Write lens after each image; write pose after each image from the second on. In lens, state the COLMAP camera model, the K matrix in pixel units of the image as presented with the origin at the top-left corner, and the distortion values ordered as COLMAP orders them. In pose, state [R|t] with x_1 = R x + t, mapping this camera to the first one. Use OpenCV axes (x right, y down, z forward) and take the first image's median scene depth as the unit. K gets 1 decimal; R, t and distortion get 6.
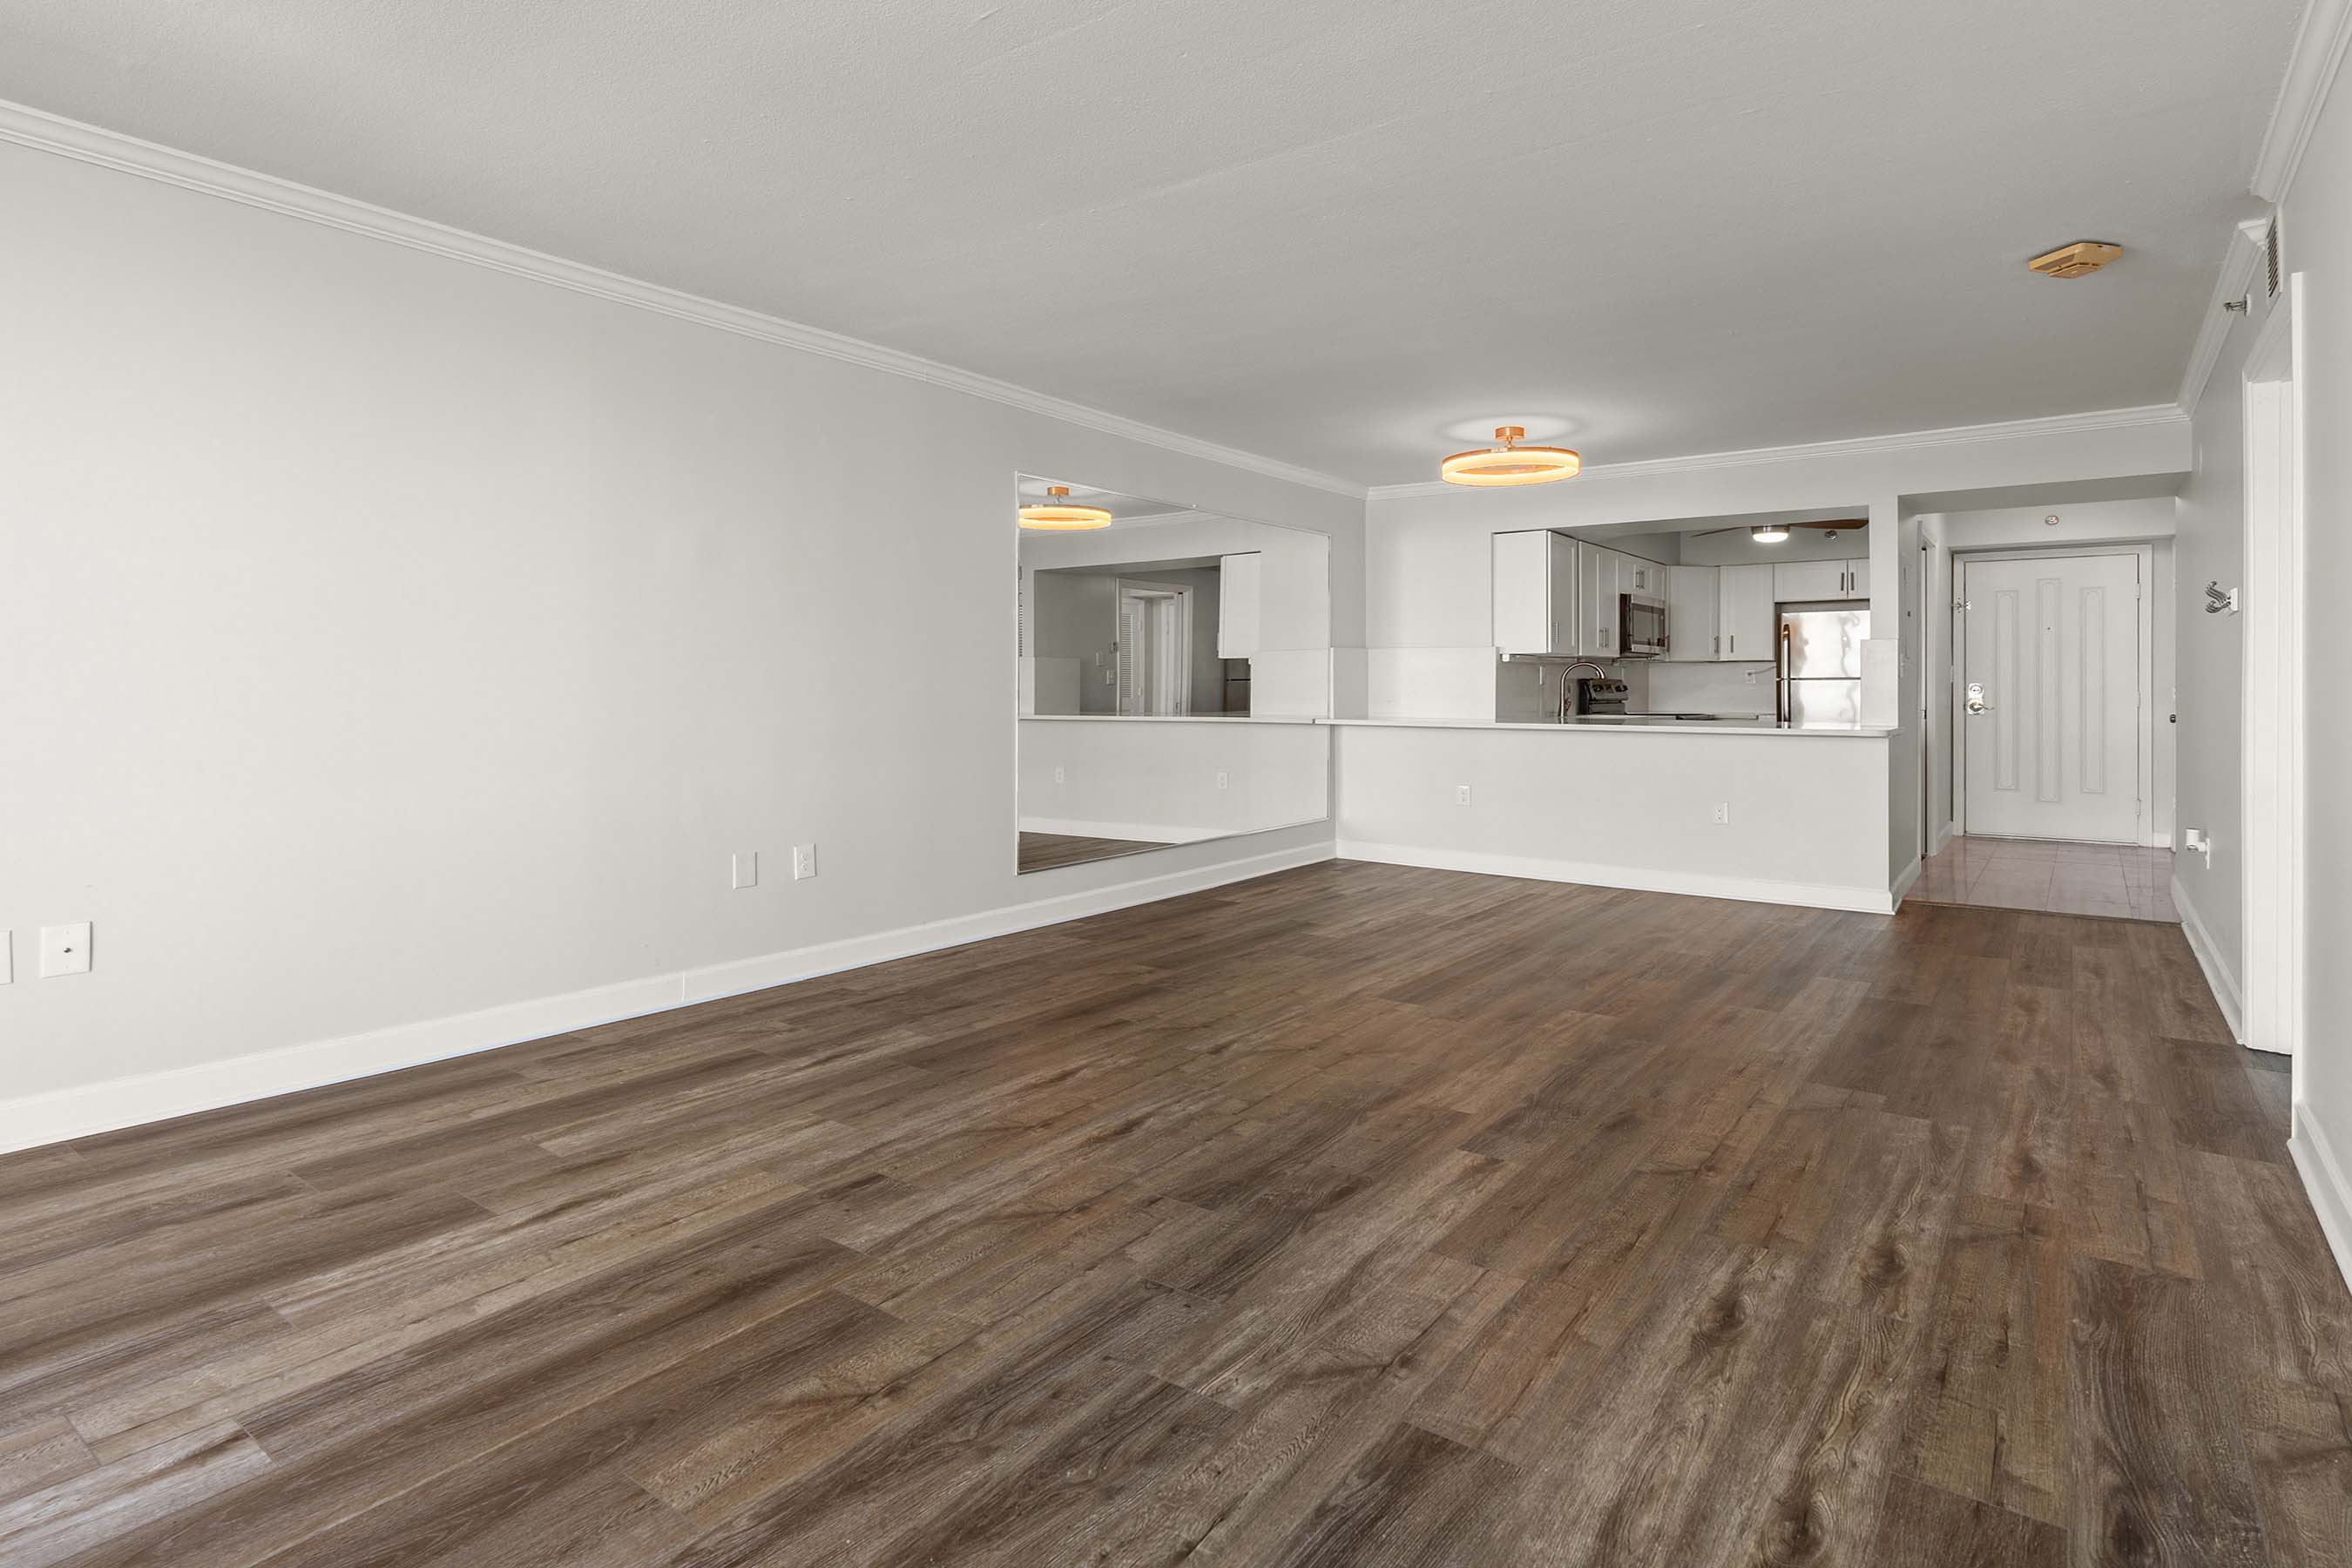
lens RADIAL K [[1164.5, 0, 1183.6], [0, 1164.5, 756.7], [0, 0, 1]] dist [-0.010852, 0.003422]
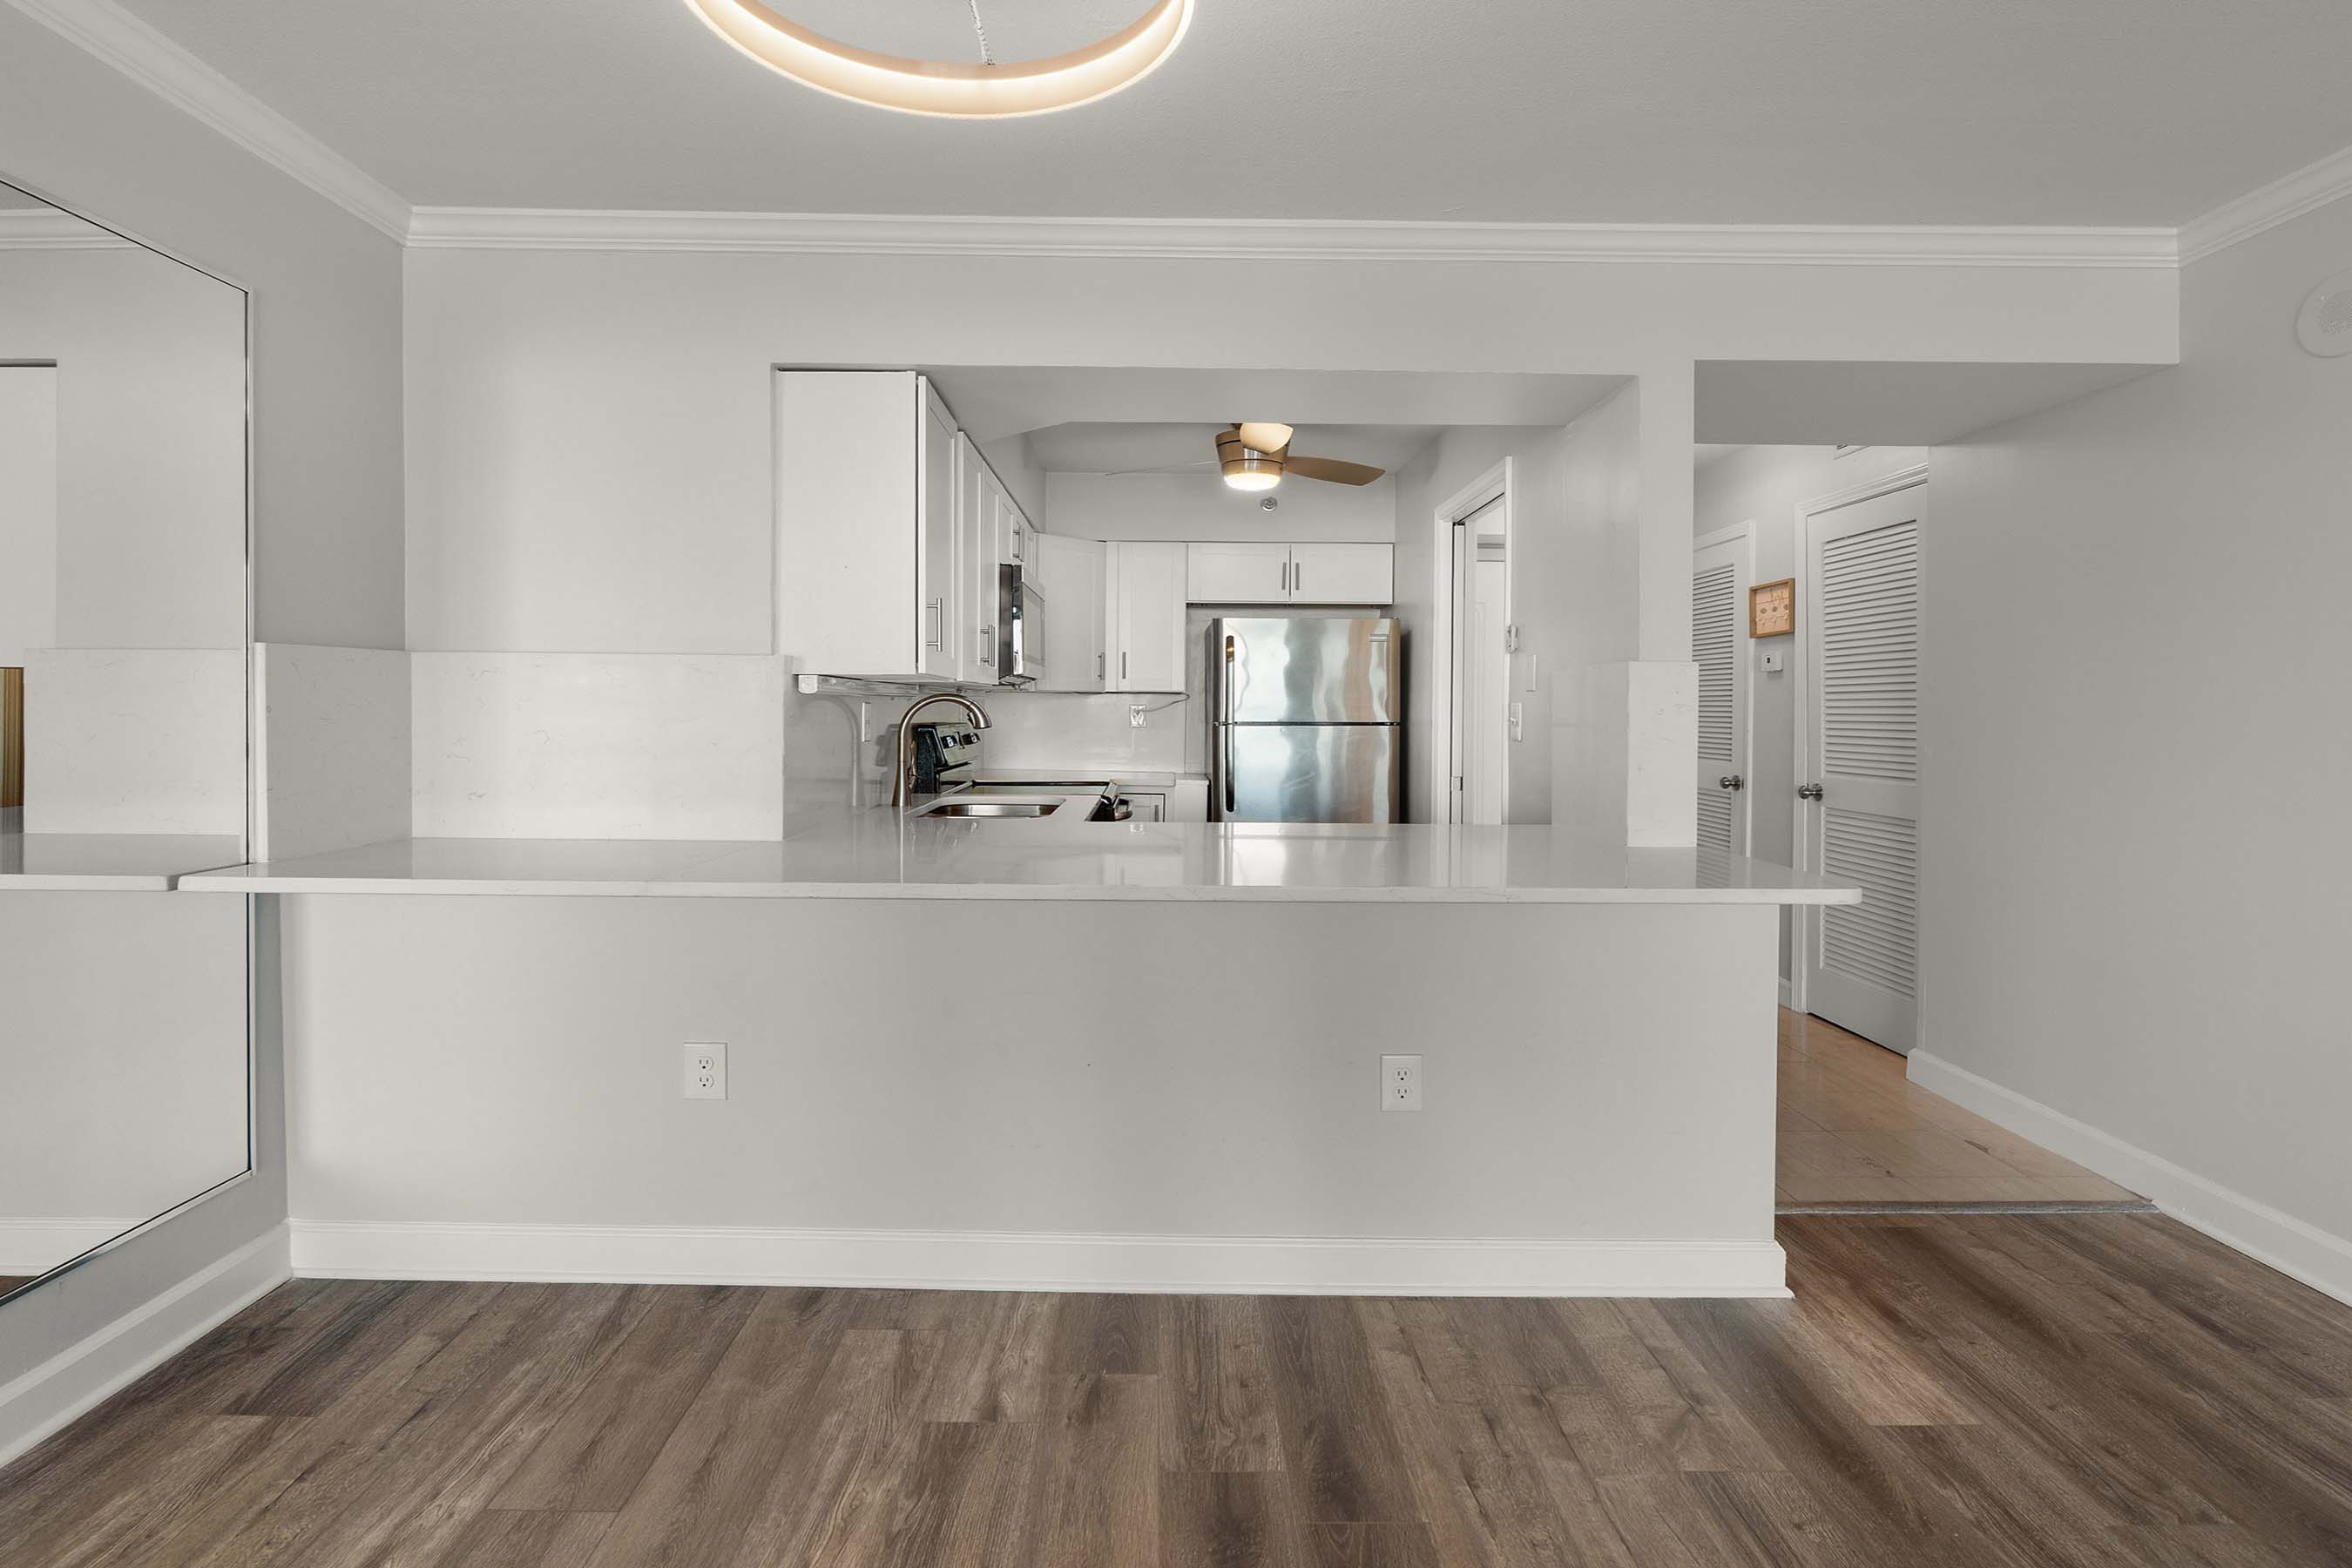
lens RADIAL K [[1217.1, 0, 1187.4], [0, 1217.1, 716.8], [0, 0, 1]] dist [-0.010317, 0.004139]
pose [[0.788484, 0.001998, 0.615052, 0.319336], [0.031266, 0.998572, -0.043326, -0.131200], [-0.614260, 0.053392, 0.787295, 1.520623]]
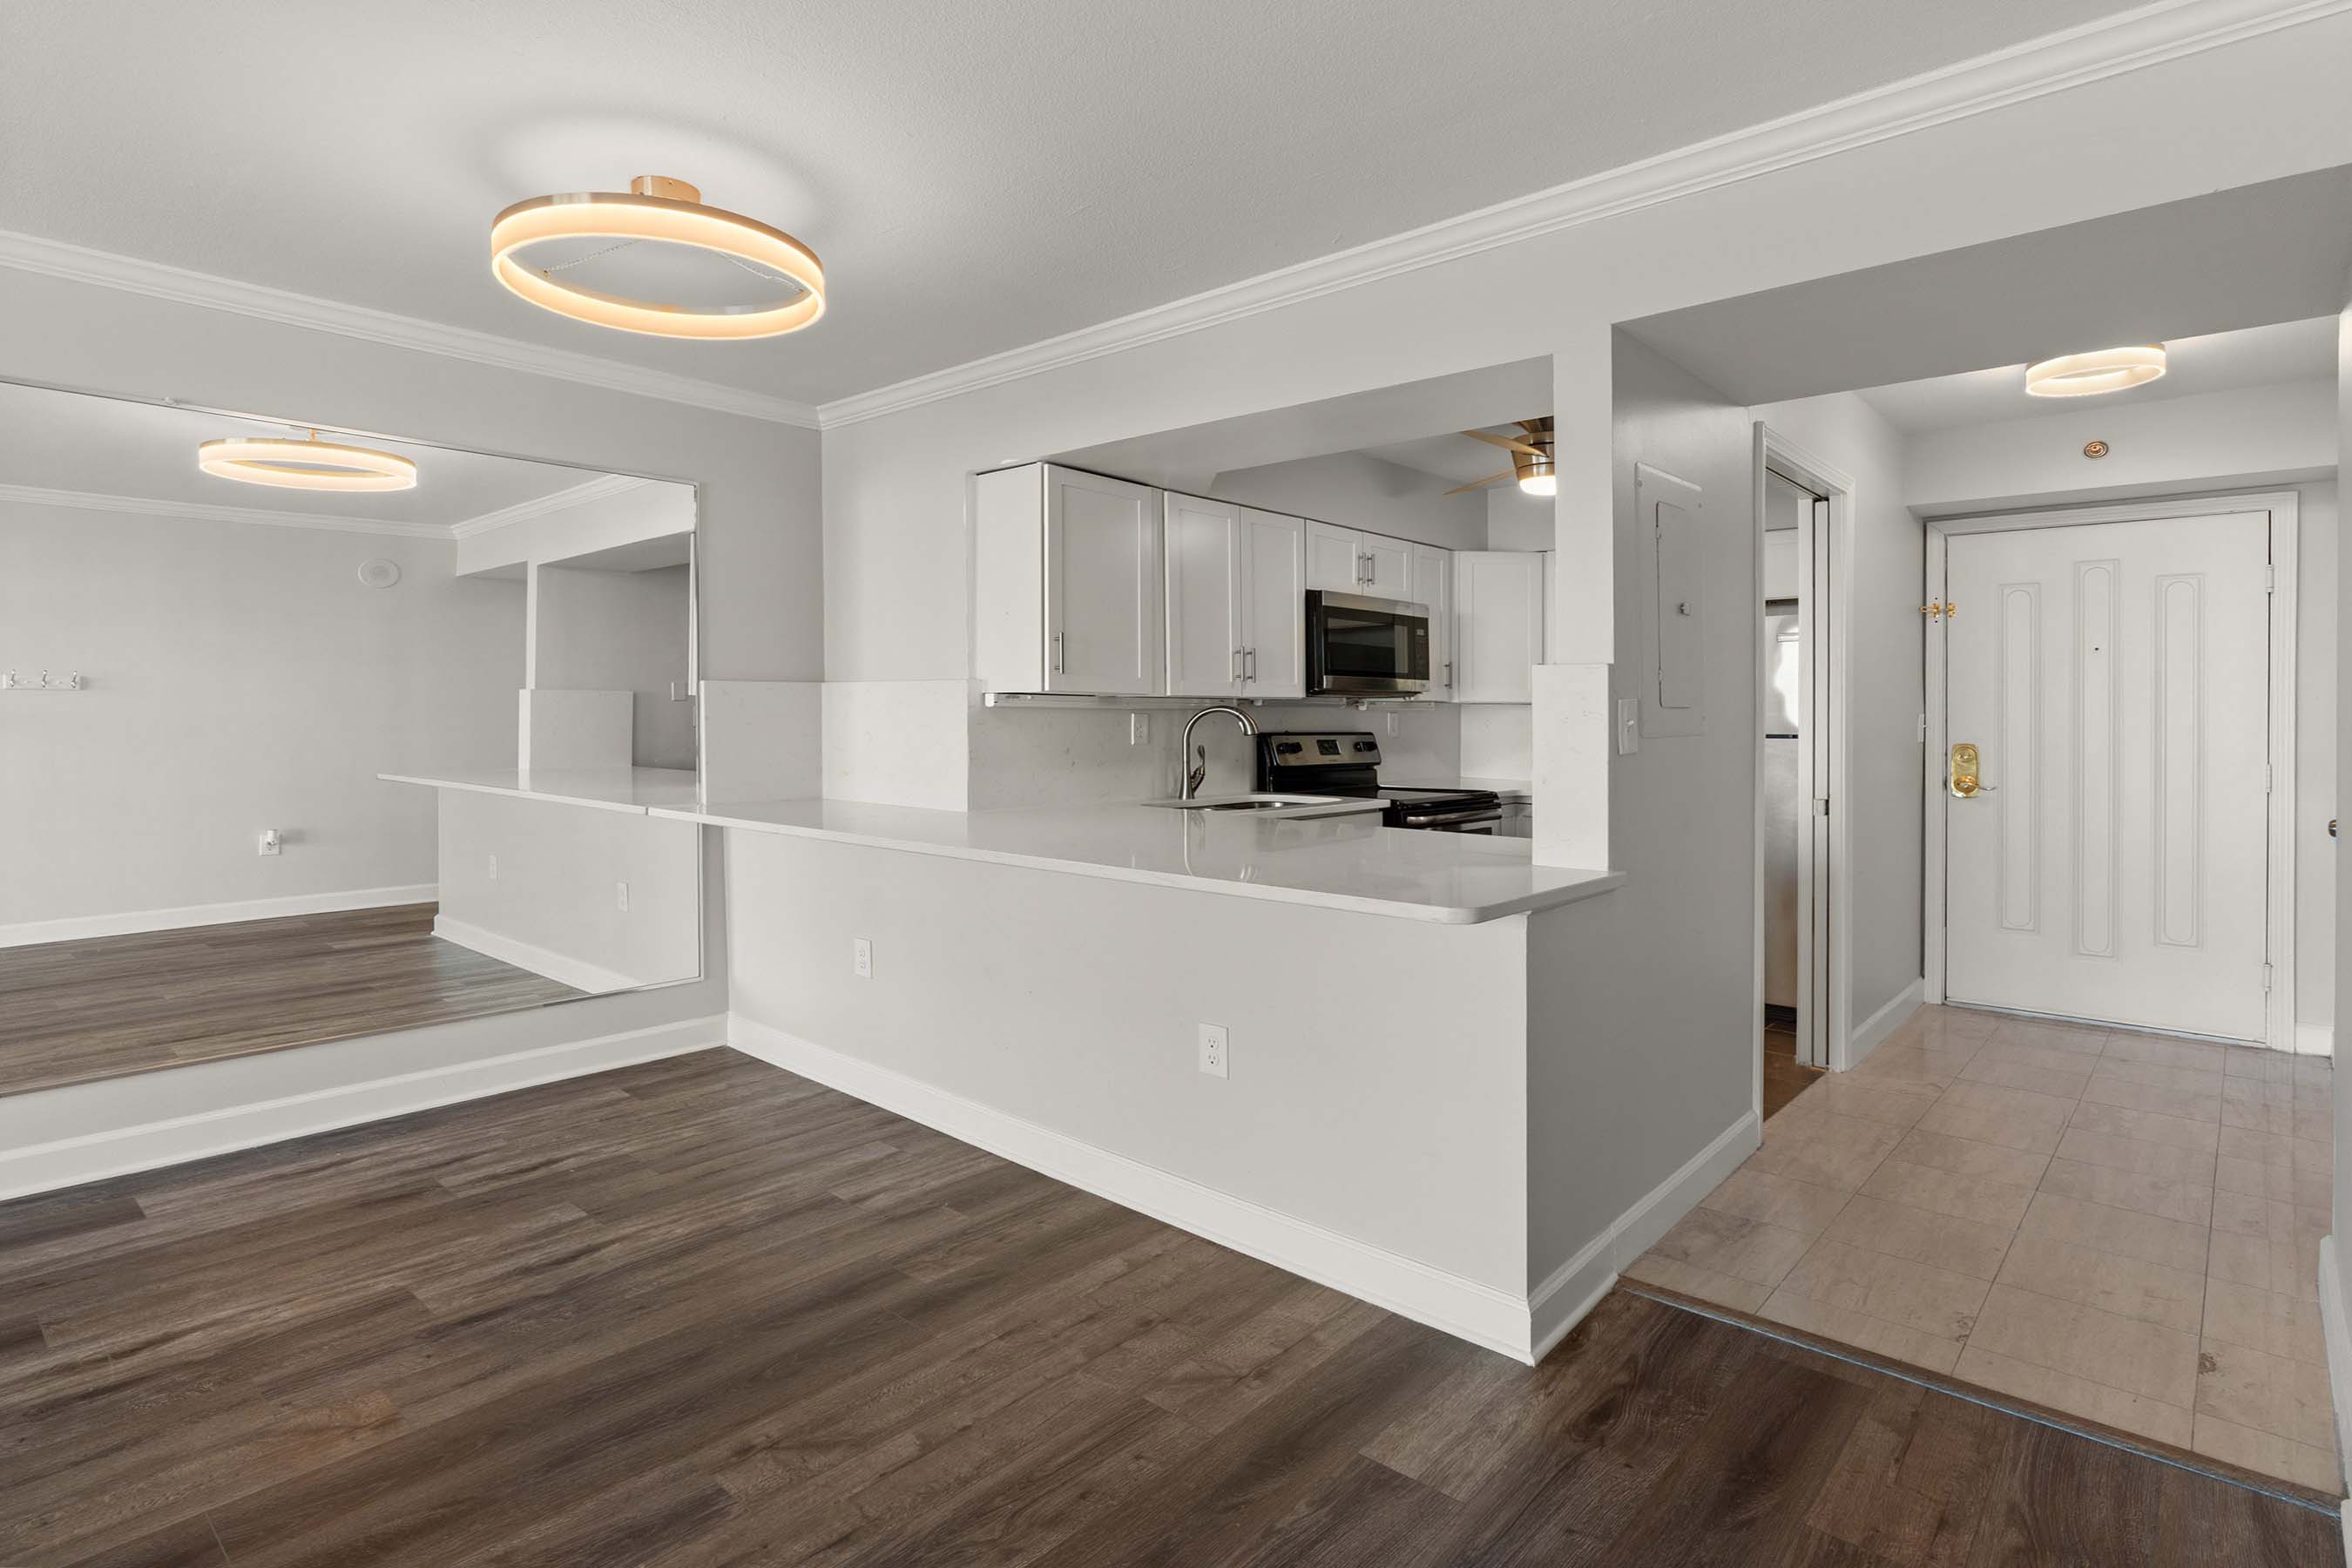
lens RADIAL K [[1217.1, 0, 1170.0], [0, 1217.1, 740.0], [0, 0, 1]] dist [-0.010317, 0.004139]
pose [[0.996343, 0.006107, -0.085227, 1.048343], [-0.009658, 0.999100, -0.041311, -0.110837], [0.084898, 0.041983, 0.995505, 1.125439]]
